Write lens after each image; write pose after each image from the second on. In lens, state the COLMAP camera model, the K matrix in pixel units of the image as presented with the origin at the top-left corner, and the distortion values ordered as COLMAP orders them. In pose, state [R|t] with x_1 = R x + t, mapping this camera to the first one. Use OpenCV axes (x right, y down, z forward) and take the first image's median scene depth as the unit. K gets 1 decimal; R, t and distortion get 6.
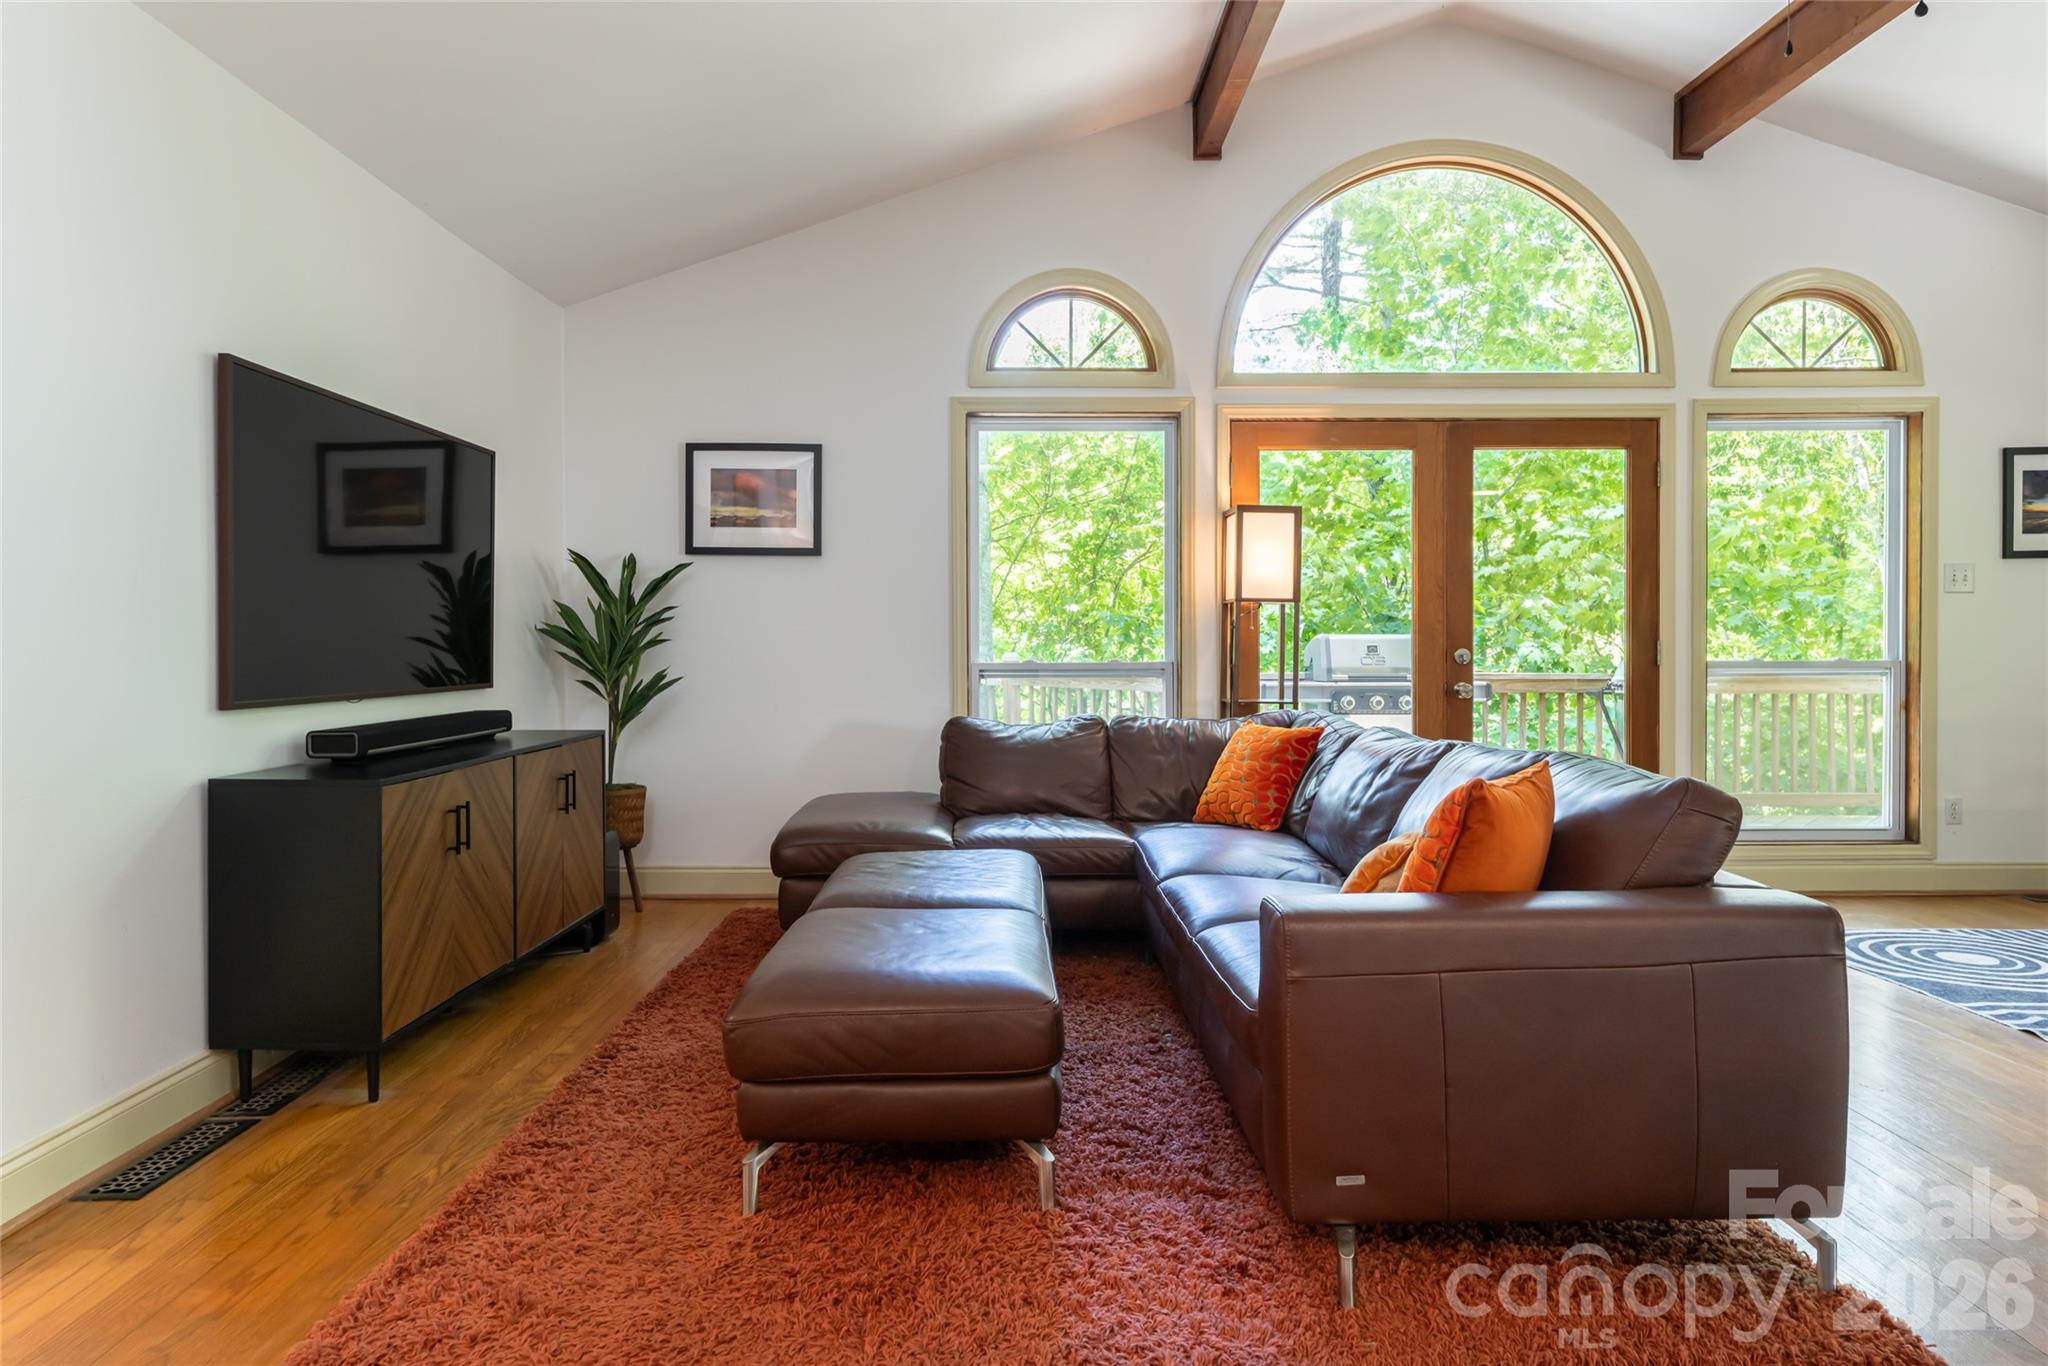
lens RADIAL K [[1219.7, 0, 1022.1], [0, 1219.7, 647.7], [0, 0, 1]] dist [0.001005, -0.001174]
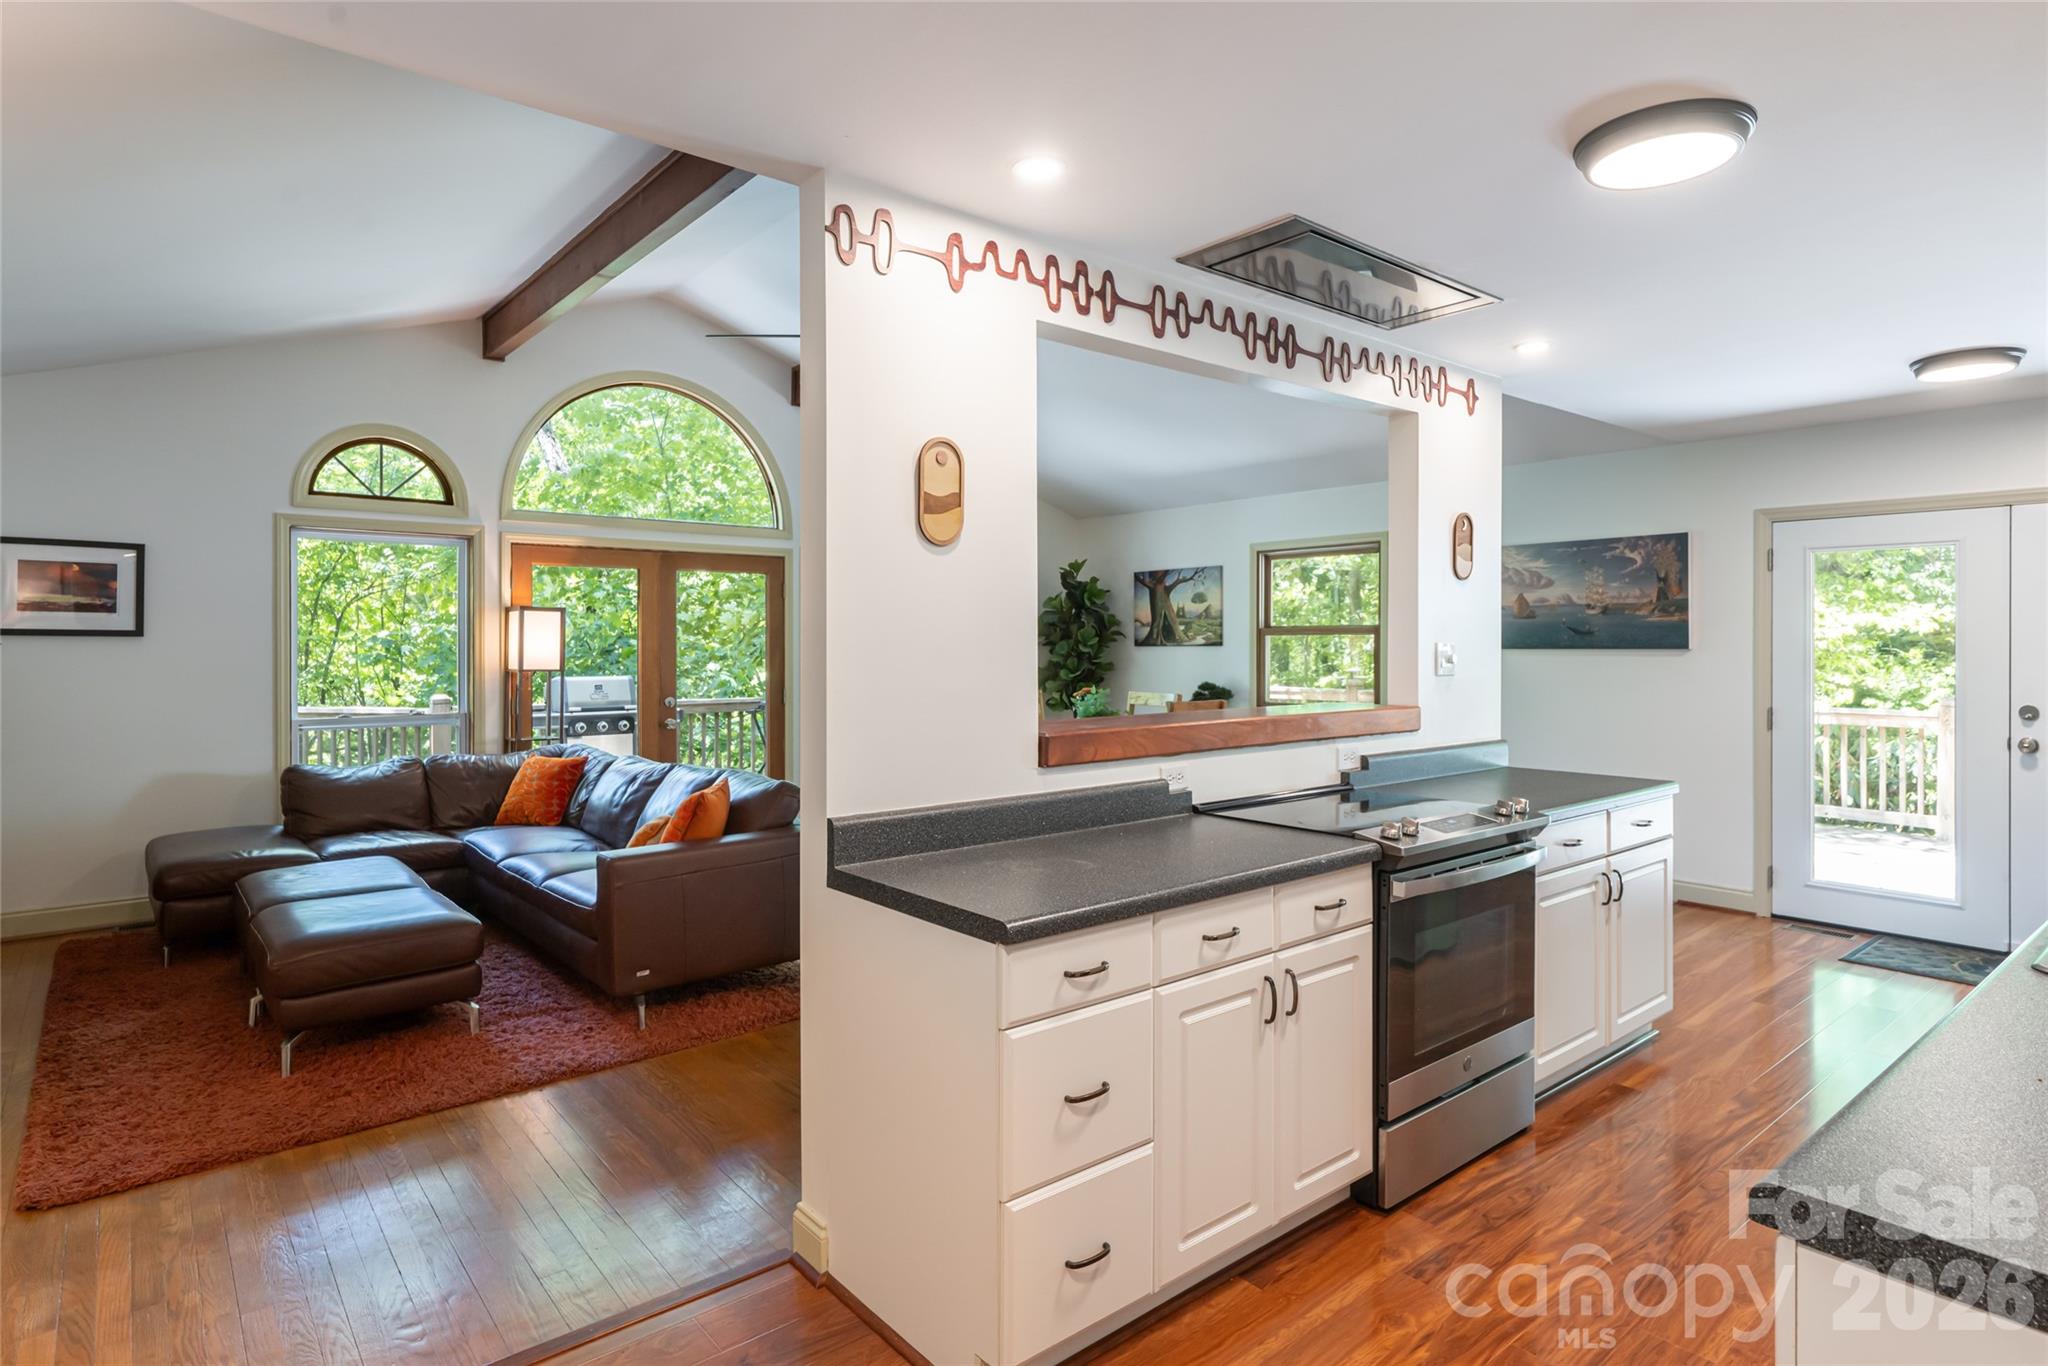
lens RADIAL K [[1083.9, 0, 1033.9], [0, 1083.9, 641.3], [0, 0, 1]] dist [-0.000105, -0.000450]
pose [[0.769838, 0.001536, 0.638238, -0.170556], [0.003926, 0.999967, -0.007143, -0.059765], [-0.638227, 0.008005, 0.769806, -0.378368]]
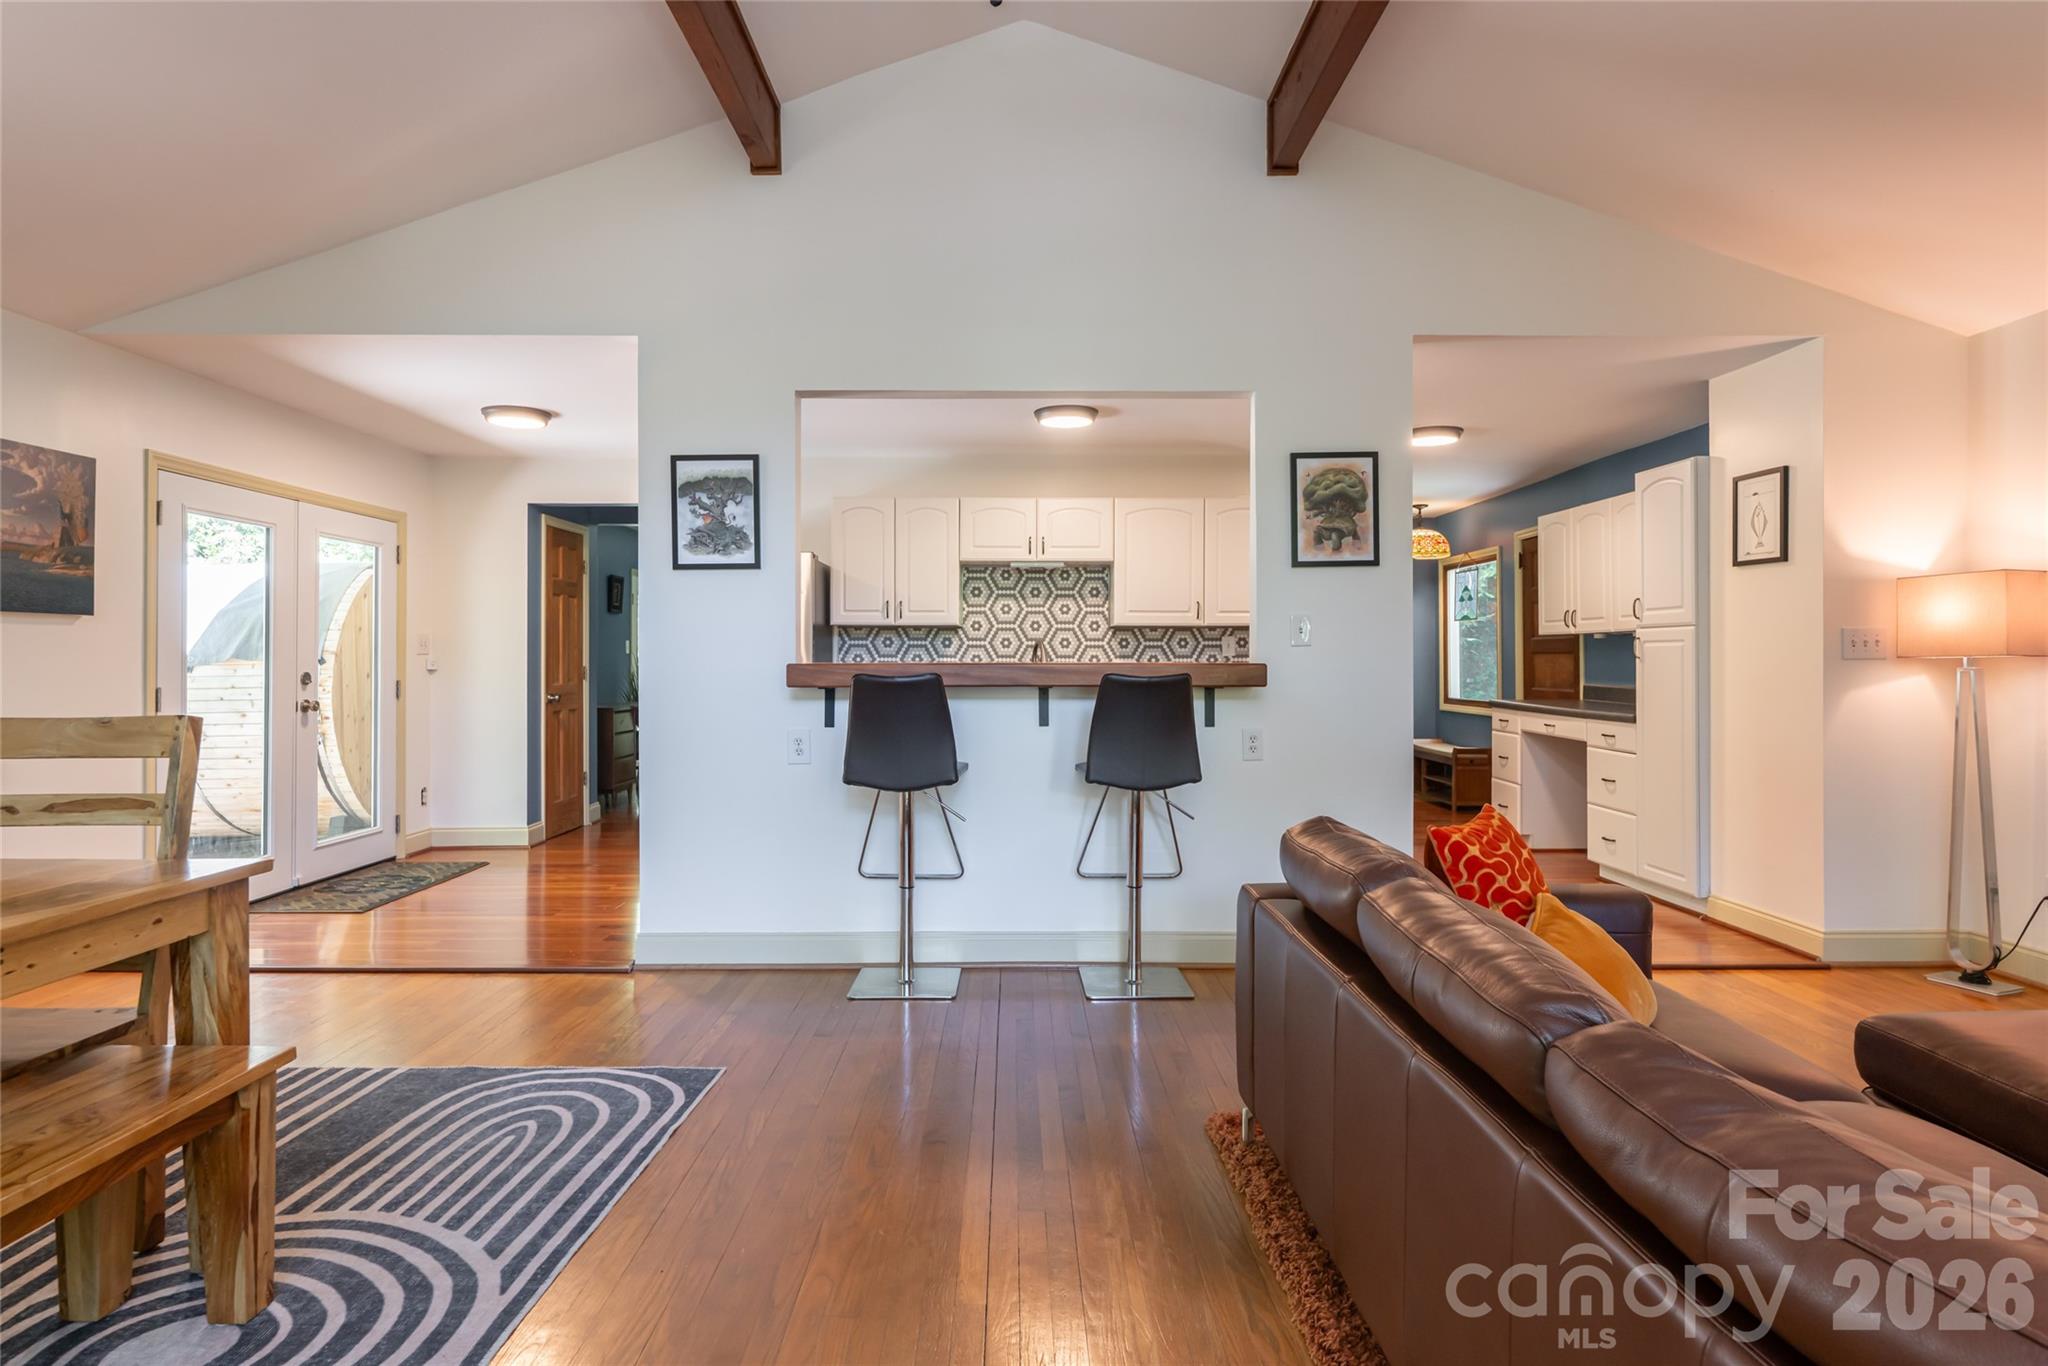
lens RADIAL K [[1085.7, 0, 1019.8], [0, 1085.7, 651.2], [0, 0, 1]] dist [0.002567, 0.000213]
pose [[-0.999993, 0.003670, 0.000641, 0.355025], [0.003670, 0.999993, -0.000559, -0.026465], [-0.000643, -0.000557, -1.000000, 0.889785]]
